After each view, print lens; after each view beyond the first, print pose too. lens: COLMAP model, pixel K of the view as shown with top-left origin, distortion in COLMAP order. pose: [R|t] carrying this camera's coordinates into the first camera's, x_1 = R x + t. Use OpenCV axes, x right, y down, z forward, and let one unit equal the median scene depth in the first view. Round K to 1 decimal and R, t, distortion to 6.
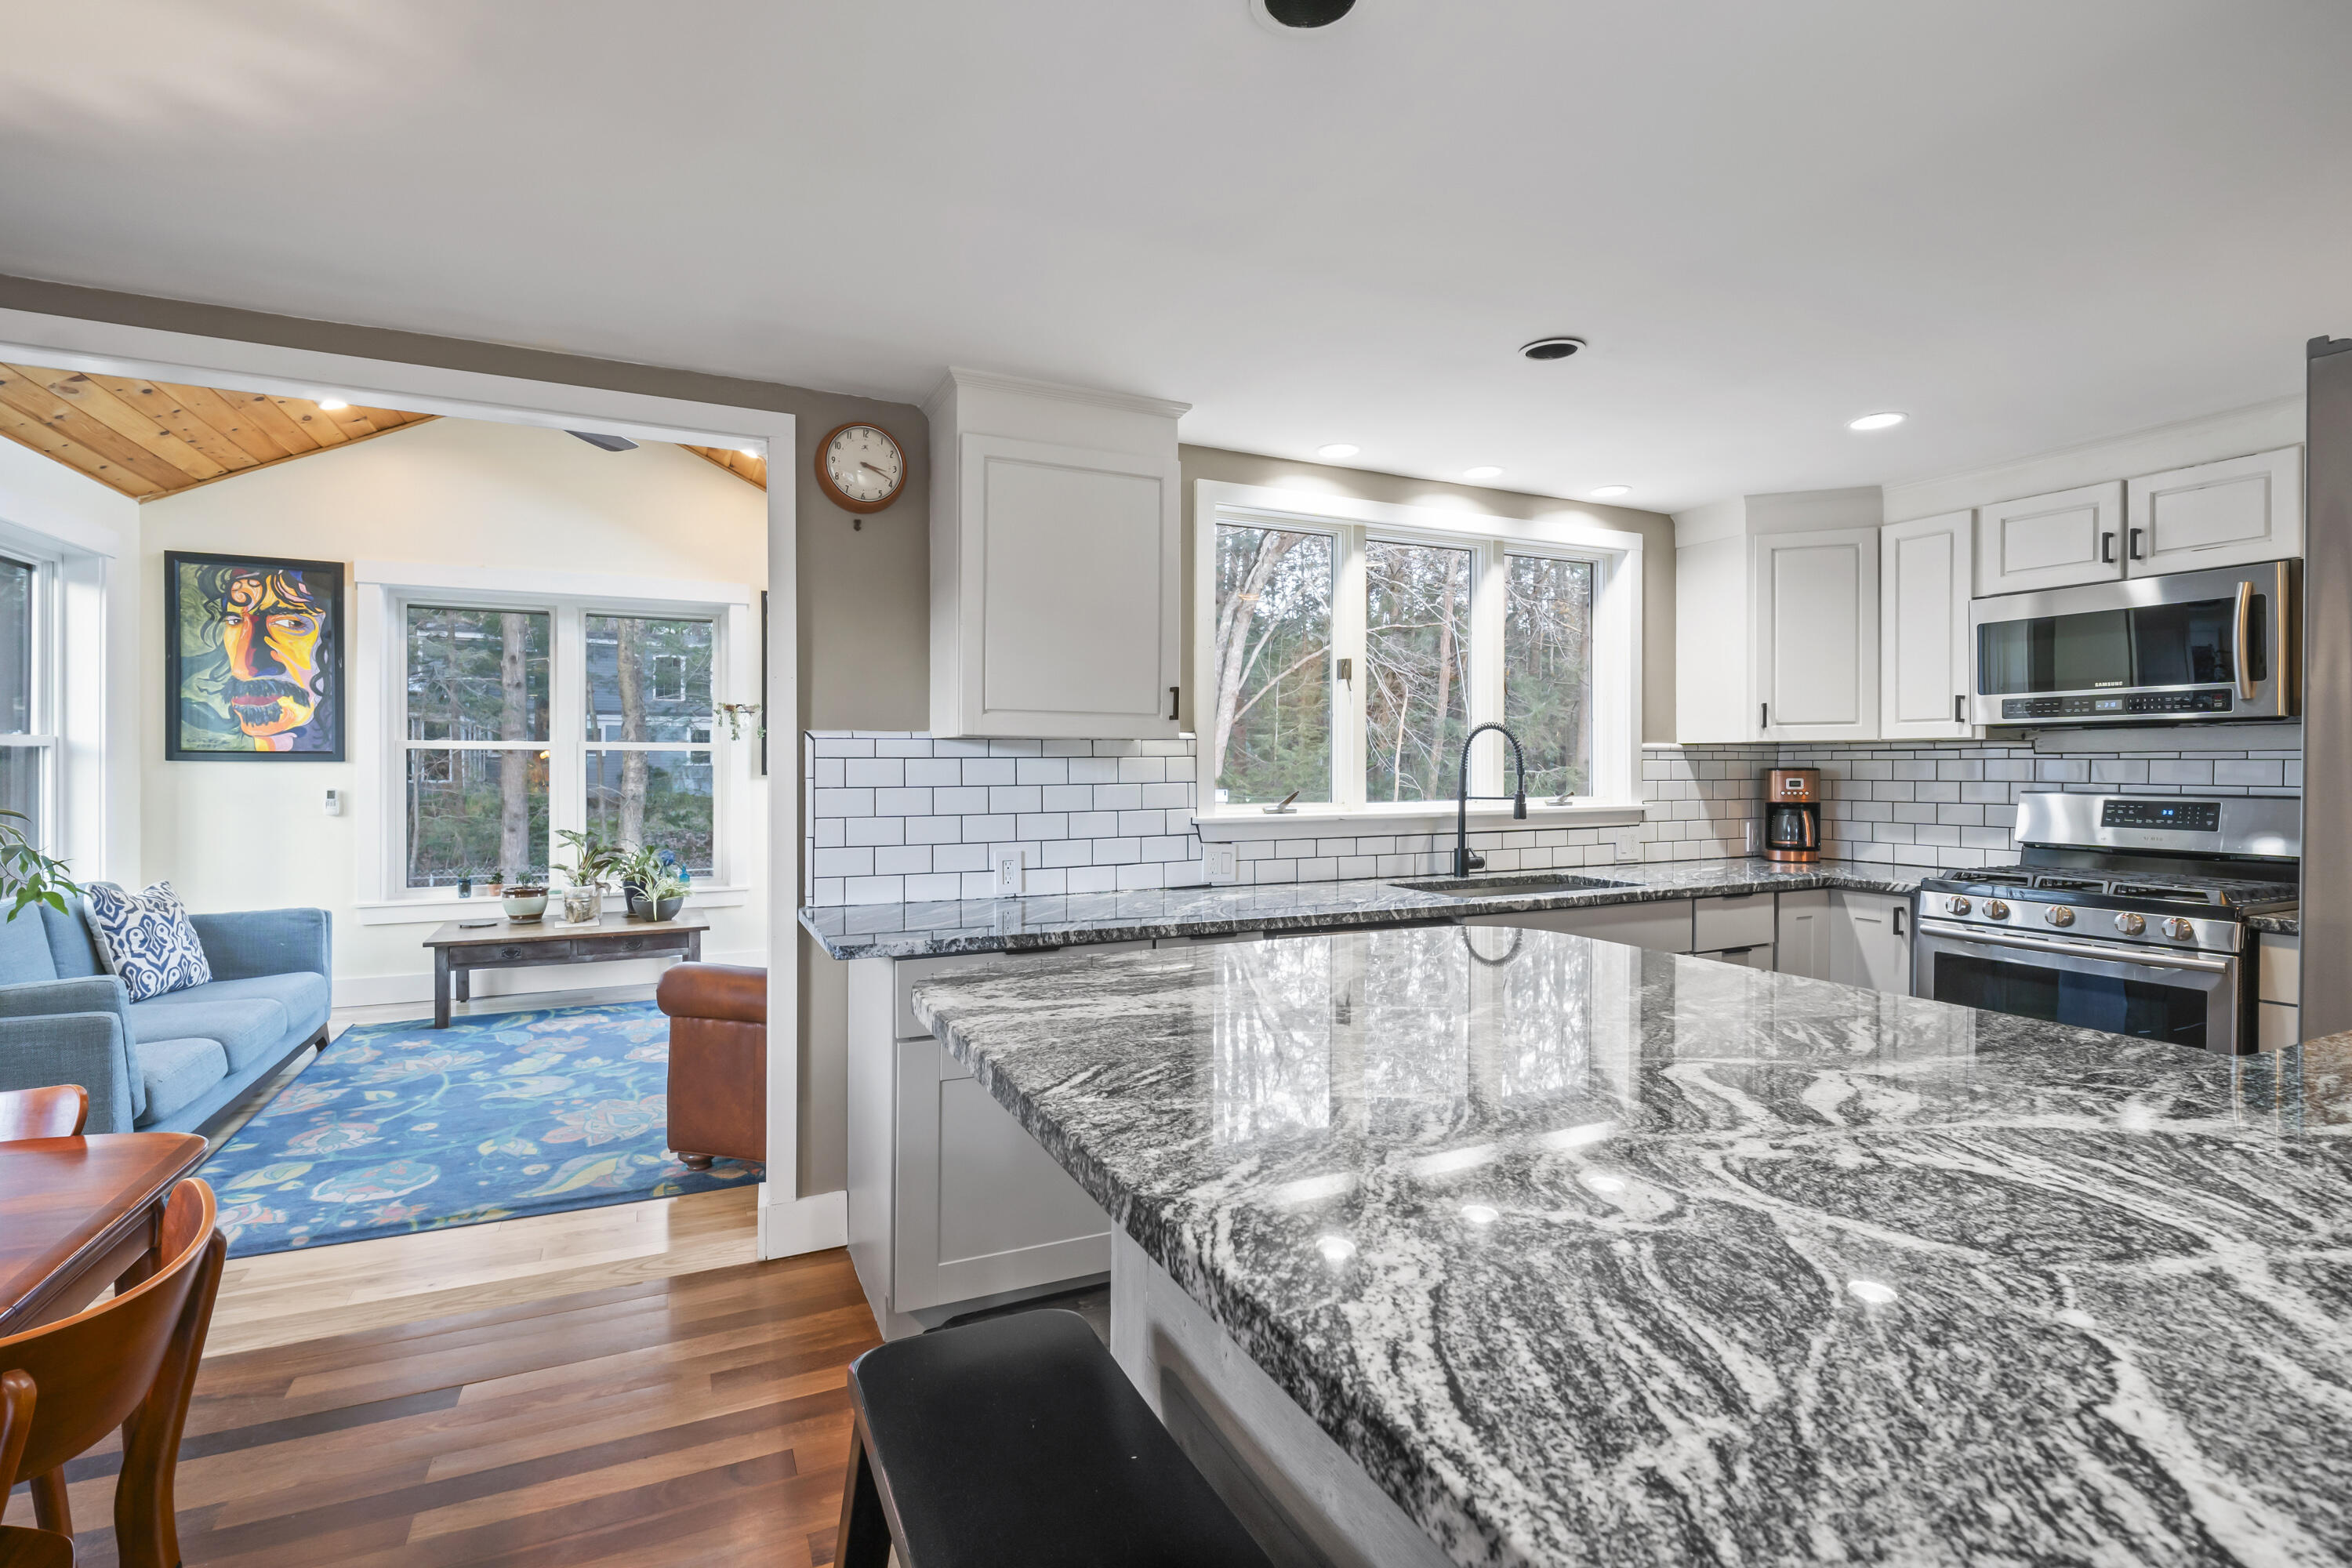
lens RADIAL K [[1094.3, 0, 1180.5], [0, 1094.3, 778.4], [0, 0, 1]] dist [-0.000305, -0.001684]
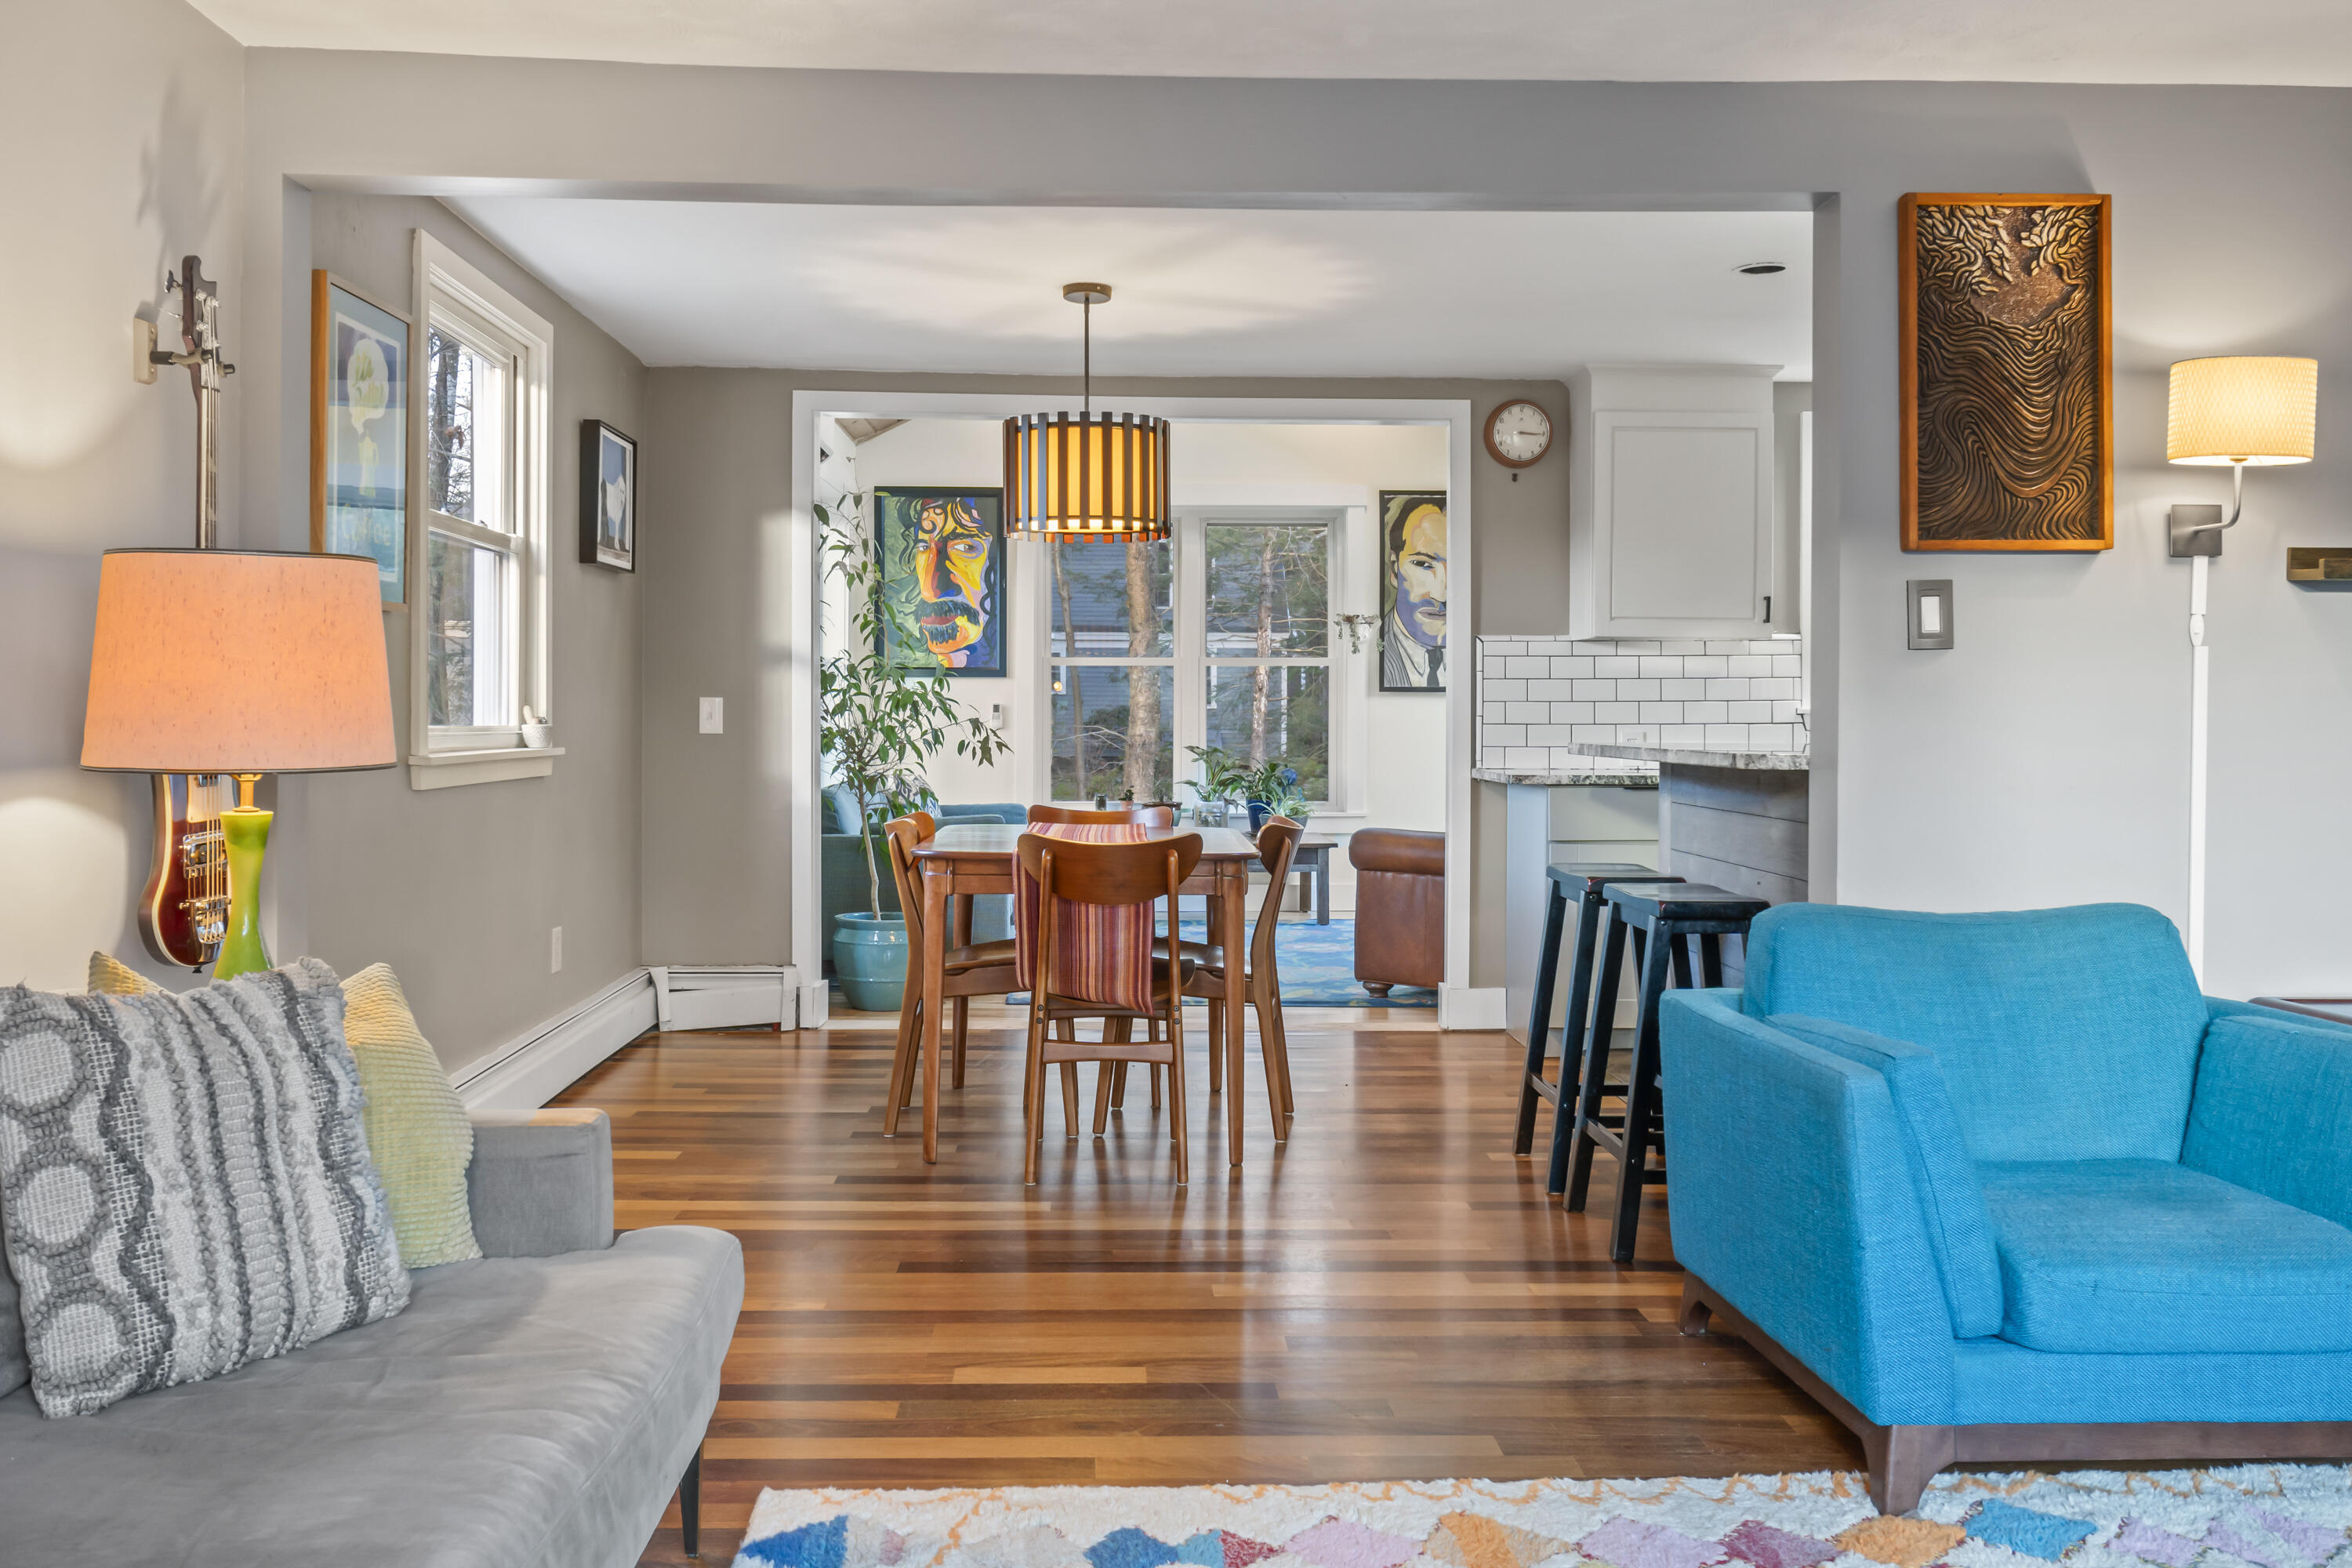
lens RADIAL K [[1993.0, 0, 1157.9], [0, 1993.0, 714.5], [0, 0, 1]] dist [0.009001, 0.000096]
pose [[0.913647, 0.000690, -0.406507, 0.152454], [-0.005533, 0.999927, -0.010739, 0.042398], [0.406470, 0.012061, 0.913584, -0.724472]]
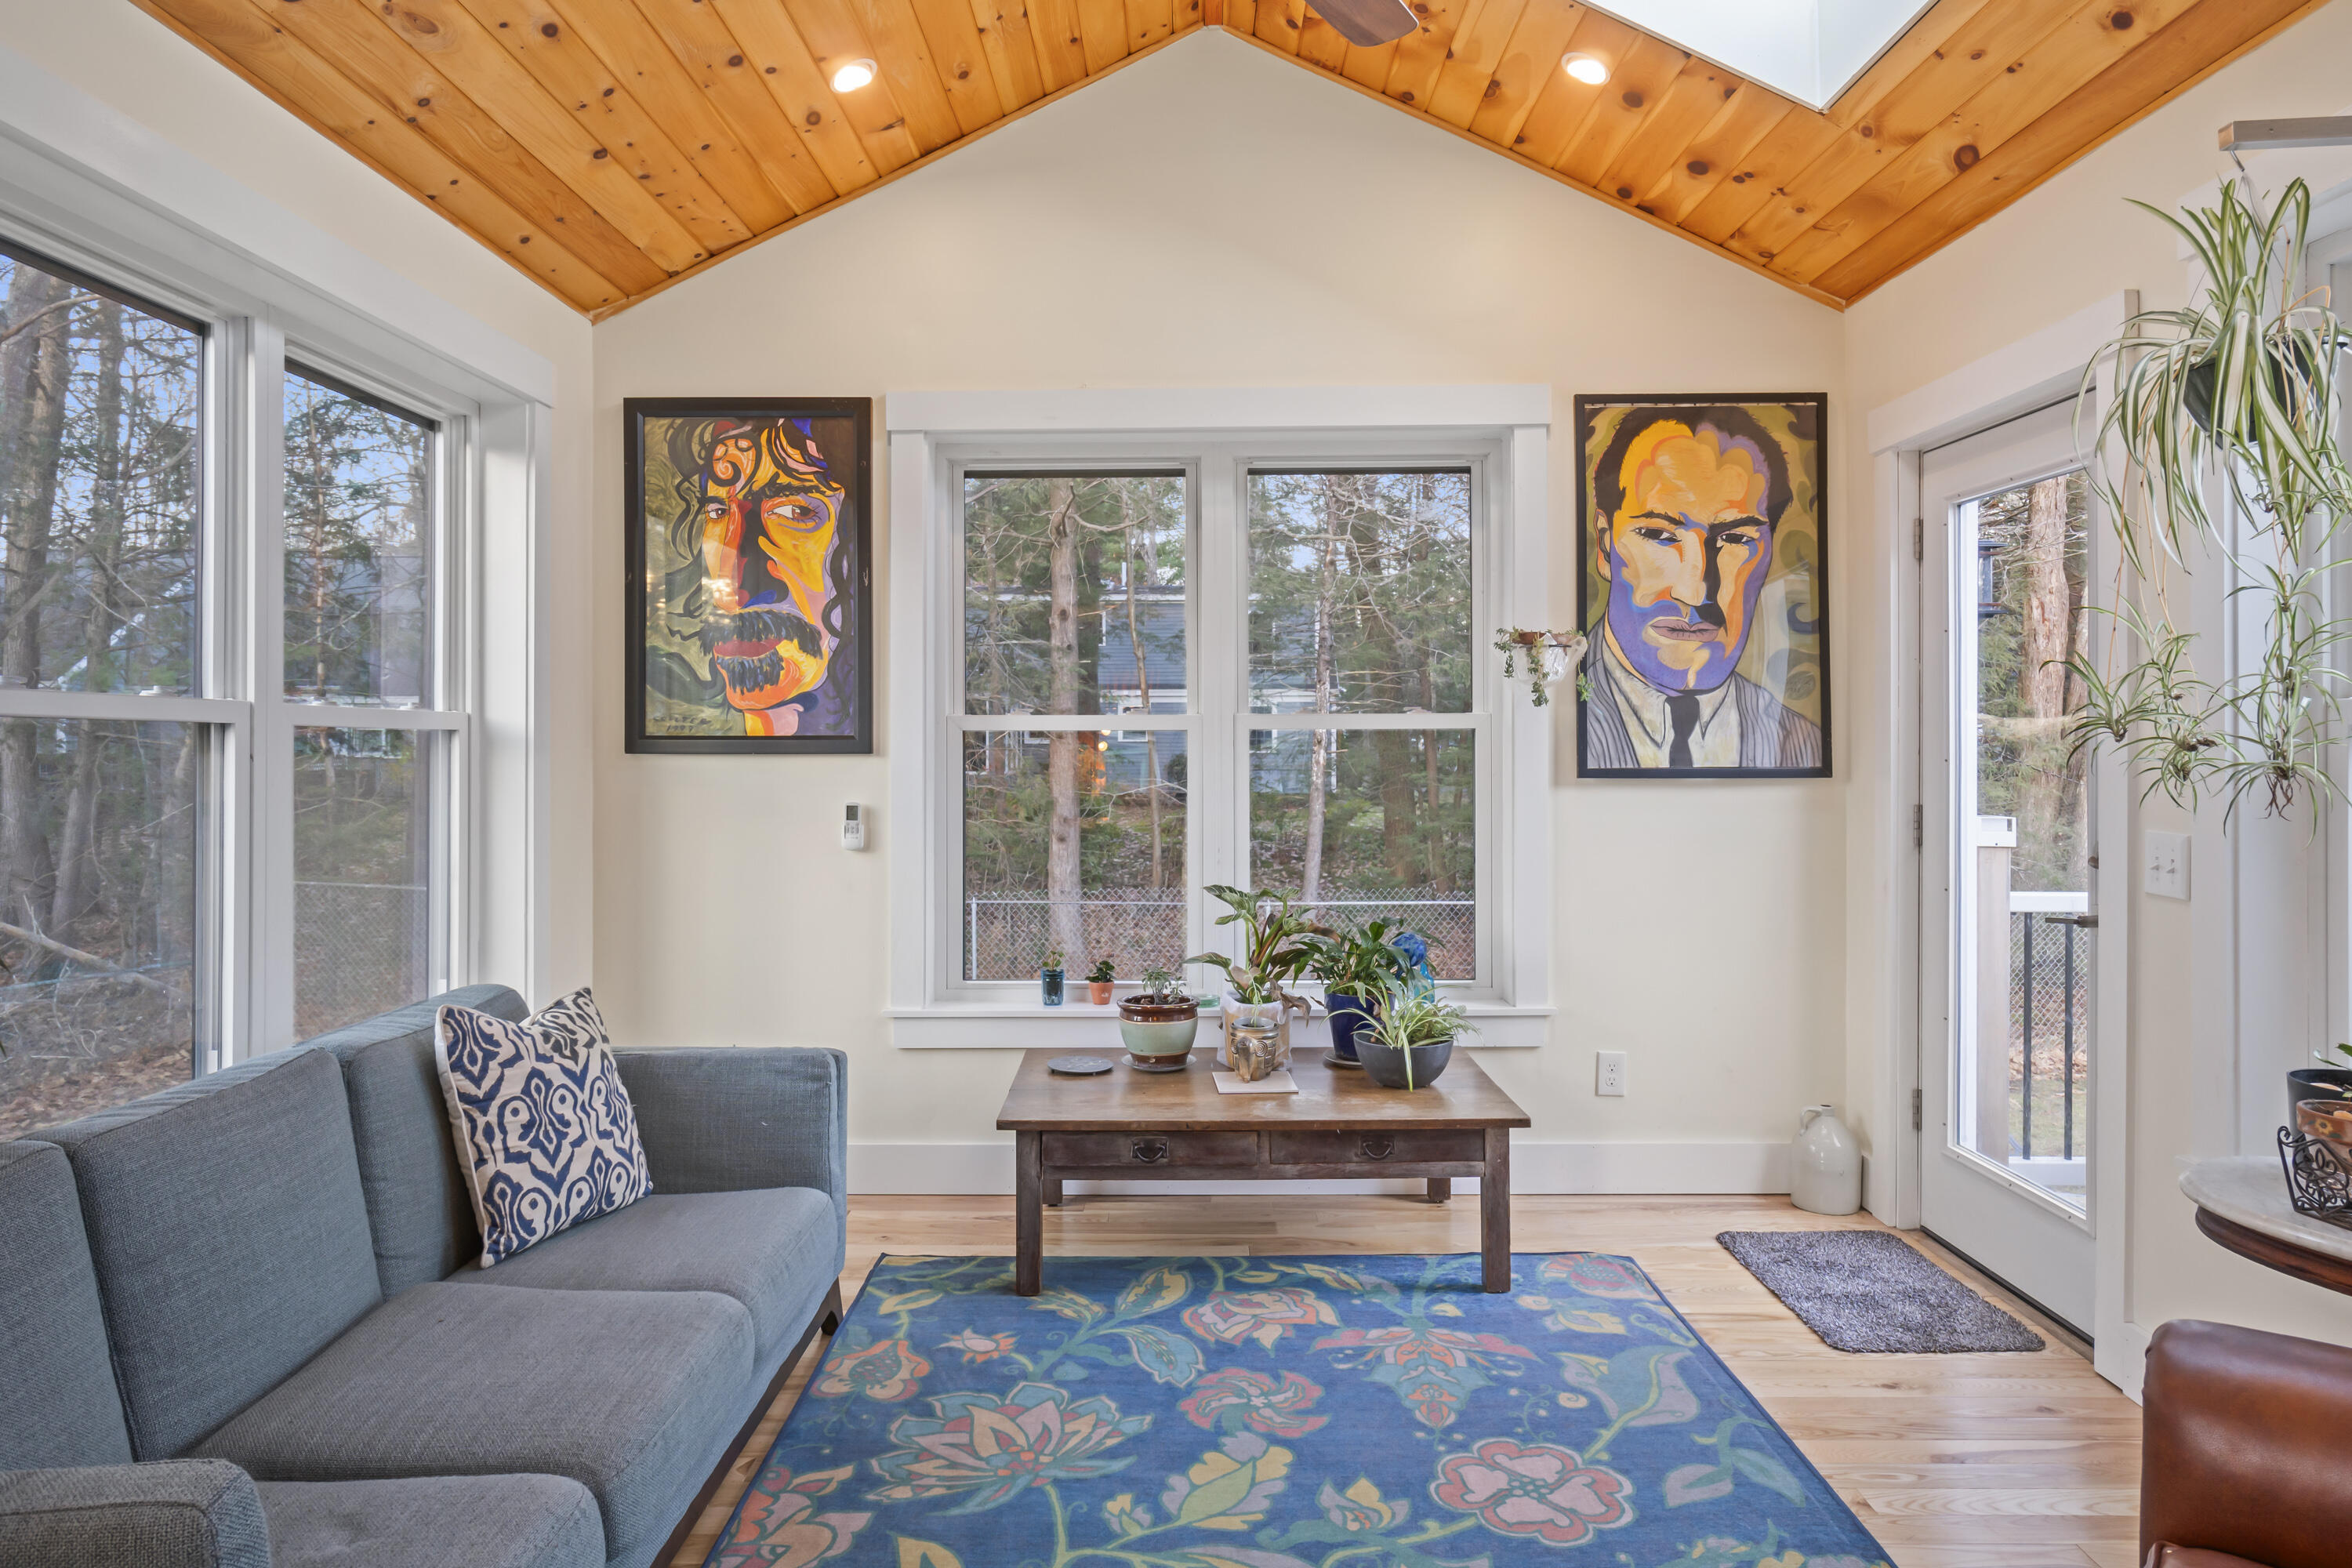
lens RADIAL K [[1469.7, 0, 1182.9], [0, 1469.7, 772.5], [0, 0, 1]] dist [-0.001800, -0.000434]
pose [[0.898712, 0.001915, -0.438535, -0.309210], [-0.000802, 0.999996, 0.002723, -0.008429], [0.438538, -0.002095, 0.898710, 0.417546]]
